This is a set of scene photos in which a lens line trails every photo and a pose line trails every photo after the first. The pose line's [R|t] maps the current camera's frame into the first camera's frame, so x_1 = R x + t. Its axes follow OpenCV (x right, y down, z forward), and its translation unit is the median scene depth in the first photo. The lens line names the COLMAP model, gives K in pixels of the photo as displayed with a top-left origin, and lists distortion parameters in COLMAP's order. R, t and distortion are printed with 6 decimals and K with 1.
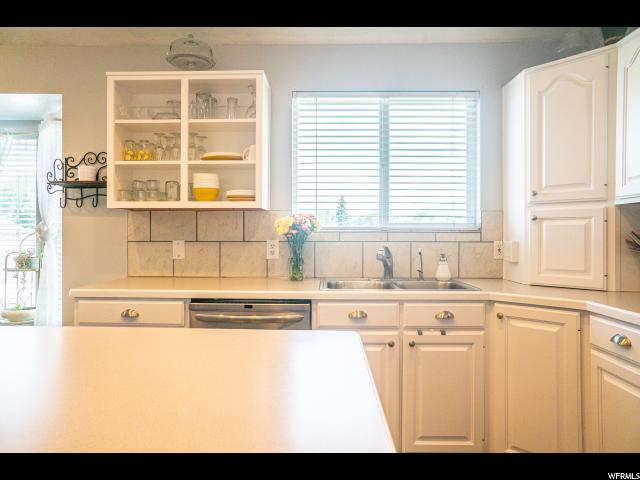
lens RADIAL K [[435.0, 0, 320.5], [0, 435.0, 236.2], [0, 0, 1]] dist [-0.030952, 0.038994]
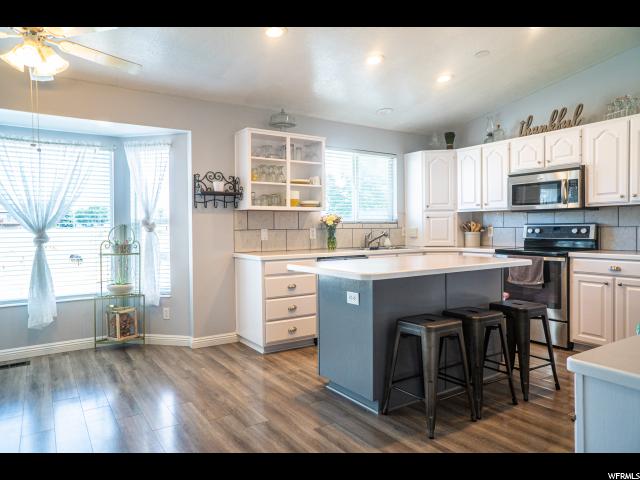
lens RADIAL K [[435.0, 0, 318.7], [0, 435.0, 238.6], [0, 0, 1]] dist [-0.030952, 0.038994]
pose [[0.813338, -0.024489, 0.581276, -1.152003], [0.010927, 0.999580, 0.026823, 0.004073], [-0.581689, -0.015464, 0.813265, -0.475301]]
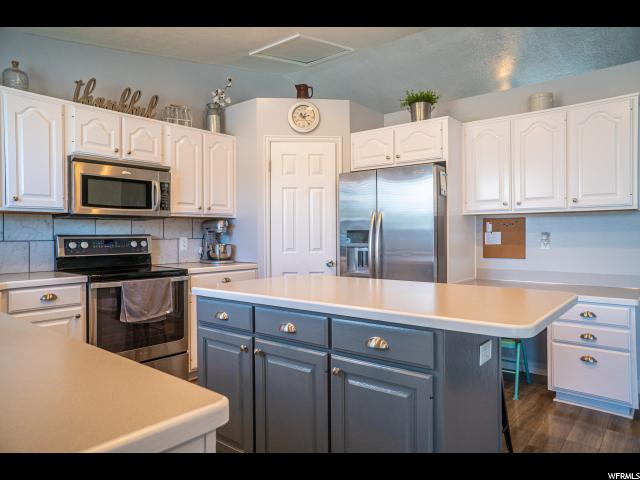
lens RADIAL K [[435.0, 0, 322.2], [0, 435.0, 236.6], [0, 0, 1]] dist [-0.030952, 0.038994]
pose [[-0.791031, -0.001154, 0.611775, -0.684178], [0.003193, 0.999977, 0.006016, -0.000022], [-0.611768, 0.006712, -0.791009, 0.985870]]
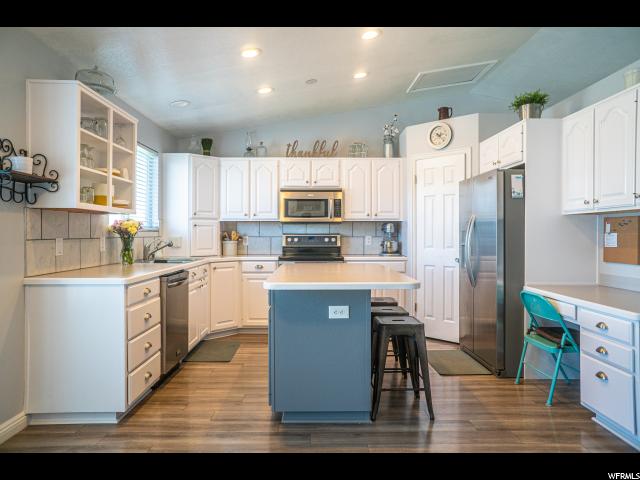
lens RADIAL K [[435.0, 0, 318.9], [0, 435.0, 237.5], [0, 0, 1]] dist [-0.030952, 0.038994]
pose [[-0.044501, -0.011590, 0.998942, -1.467636], [-0.001569, 0.999932, 0.011532, -0.005186], [-0.999008, -0.001054, -0.044516, 0.418071]]
